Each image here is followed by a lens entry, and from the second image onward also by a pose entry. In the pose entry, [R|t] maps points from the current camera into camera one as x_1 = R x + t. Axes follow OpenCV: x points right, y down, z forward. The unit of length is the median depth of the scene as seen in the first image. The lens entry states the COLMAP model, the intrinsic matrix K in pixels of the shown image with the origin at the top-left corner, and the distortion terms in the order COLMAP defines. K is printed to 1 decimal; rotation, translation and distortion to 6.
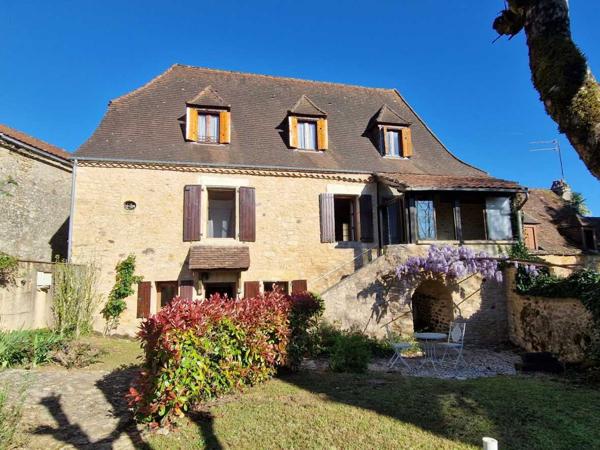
lens RADIAL K [[393.4, 0, 300.0], [0, 393.4, 225.0], [0, 0, 1]] dist [0.031626, -0.000774]
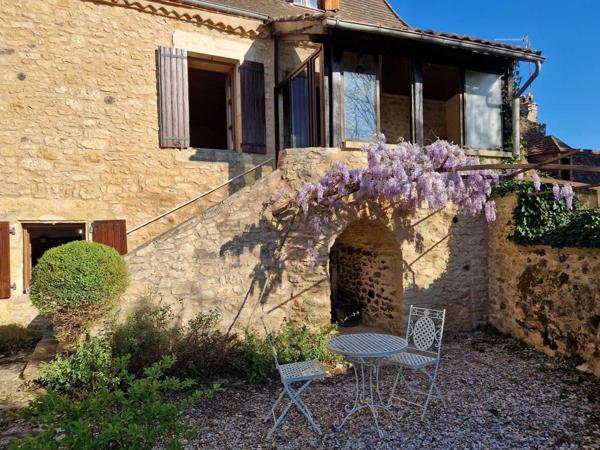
lens RADIAL K [[441.0, 0, 300.0], [0, 441.0, 225.0], [0, 0, 1]] dist [0.042584, 0.001828]
pose [[0.979024, 0.002142, 0.203734, 0.126123], [-0.026475, 0.992805, 0.116783, 0.080694], [-0.202018, -0.119727, 0.972036, 0.446348]]
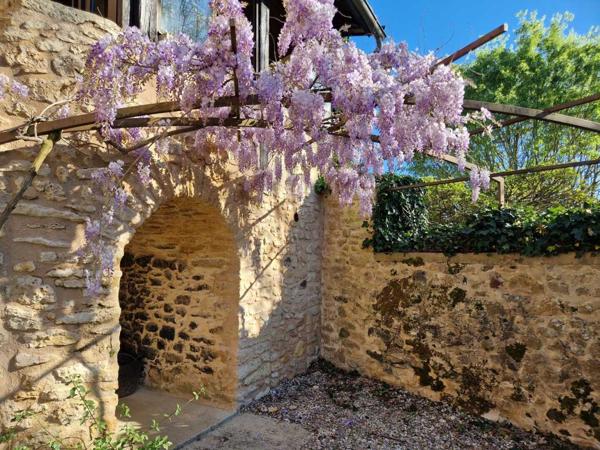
lens RADIAL K [[393.4, 0, 300.0], [0, 393.4, 225.0], [0, 0, 1]] dist [0.031626, -0.000774]
pose [[0.642545, 0.080861, 0.761969, 0.167890], [-0.130700, 0.991409, 0.005006, 0.146933], [-0.755019, -0.102806, 0.647594, 0.754696]]
